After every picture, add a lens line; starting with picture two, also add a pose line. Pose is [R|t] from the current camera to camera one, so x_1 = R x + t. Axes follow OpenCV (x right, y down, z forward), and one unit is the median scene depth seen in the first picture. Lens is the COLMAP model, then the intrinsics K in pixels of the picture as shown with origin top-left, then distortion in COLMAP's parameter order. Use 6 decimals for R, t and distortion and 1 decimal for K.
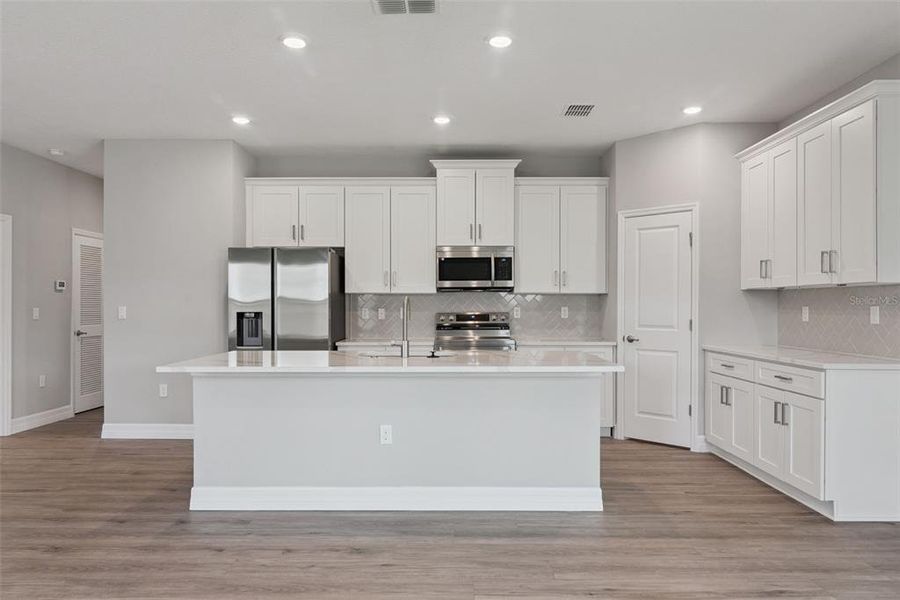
lens RADIAL K [[594.4, 0, 450.0], [0, 594.4, 300.0], [0, 0, 1]] dist [-0.002068, -0.000292]
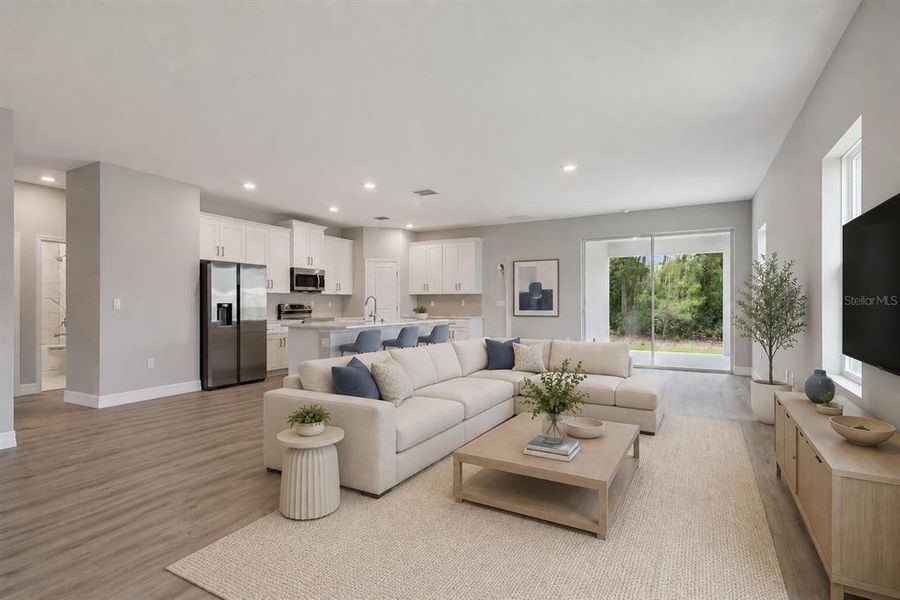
lens RADIAL K [[454.6, 0, 450.0], [0, 454.6, 300.0], [0, 0, 1]] dist [0.000537, 0.000117]
pose [[0.473830, 0.005702, 0.880598, -1.023896], [-0.007147, 0.999971, -0.002629, 0.009651], [-0.880587, -0.005048, 0.473857, -0.080411]]
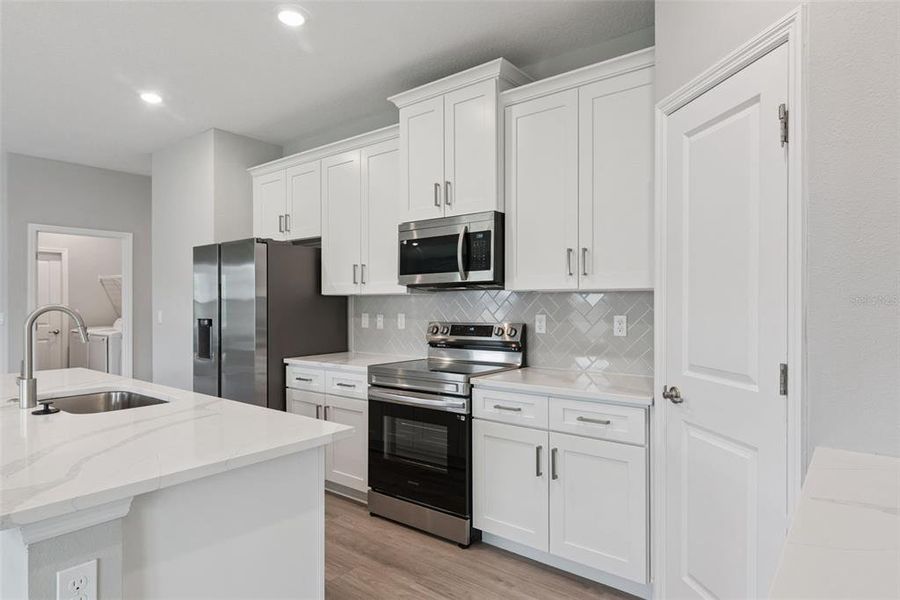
lens RADIAL K [[517.6, 0, 450.0], [0, 517.6, 300.0], [0, 0, 1]] dist [0.000095, 0.000286]
pose [[0.791260, -0.006041, -0.611450, 0.379011], [0.009619, 0.999950, 0.002569, -0.005454], [0.611404, -0.007915, 0.791279, 0.571741]]
